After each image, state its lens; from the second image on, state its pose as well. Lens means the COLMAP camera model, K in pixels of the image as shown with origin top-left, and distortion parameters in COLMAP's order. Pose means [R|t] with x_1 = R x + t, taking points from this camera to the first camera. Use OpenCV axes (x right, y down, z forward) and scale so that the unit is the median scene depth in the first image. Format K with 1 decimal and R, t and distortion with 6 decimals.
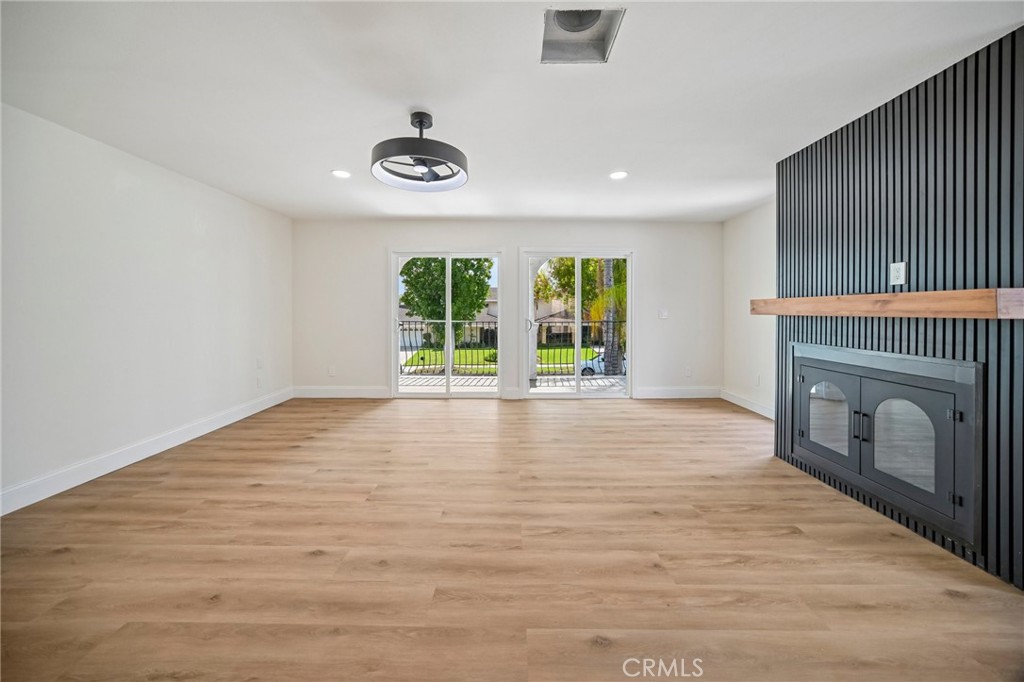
lens RADIAL K [[366.4, 0, 512.1], [0, 366.4, 313.9], [0, 0, 1]] dist [-0.009169, 0.000166]
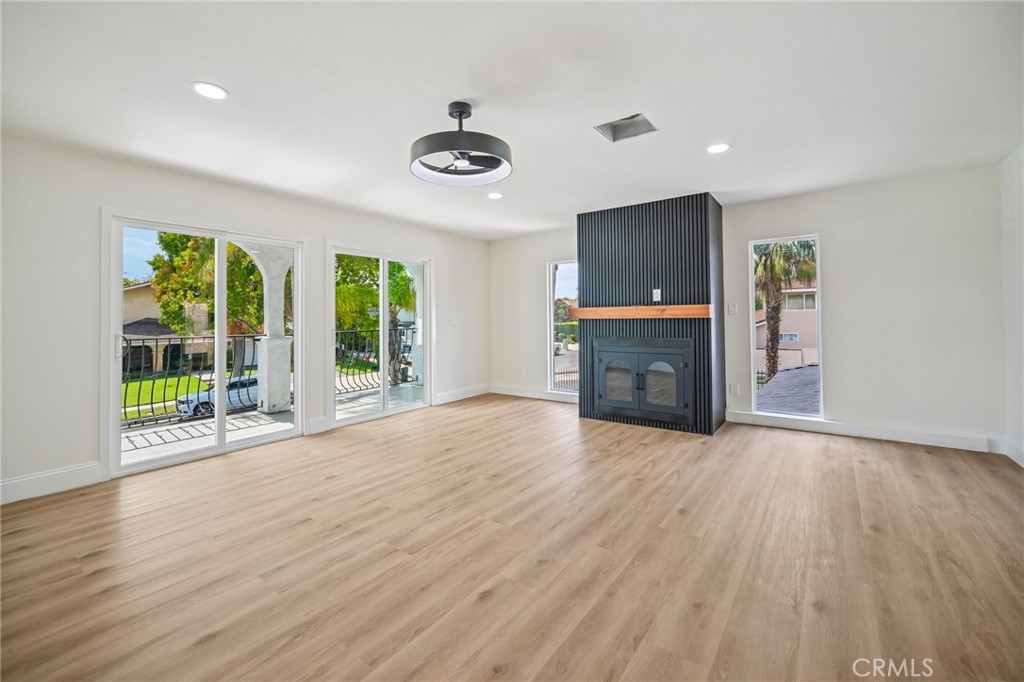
lens RADIAL K [[426.4, 0, 524.4], [0, 426.4, 318.0], [0, 0, 1]] dist [-0.022734, 0.010397]
pose [[0.577678, -0.006544, 0.816239, -1.133342], [0.018200, 0.999823, -0.004865, 0.005230], [-0.816062, 0.017666, 0.577694, 0.288806]]
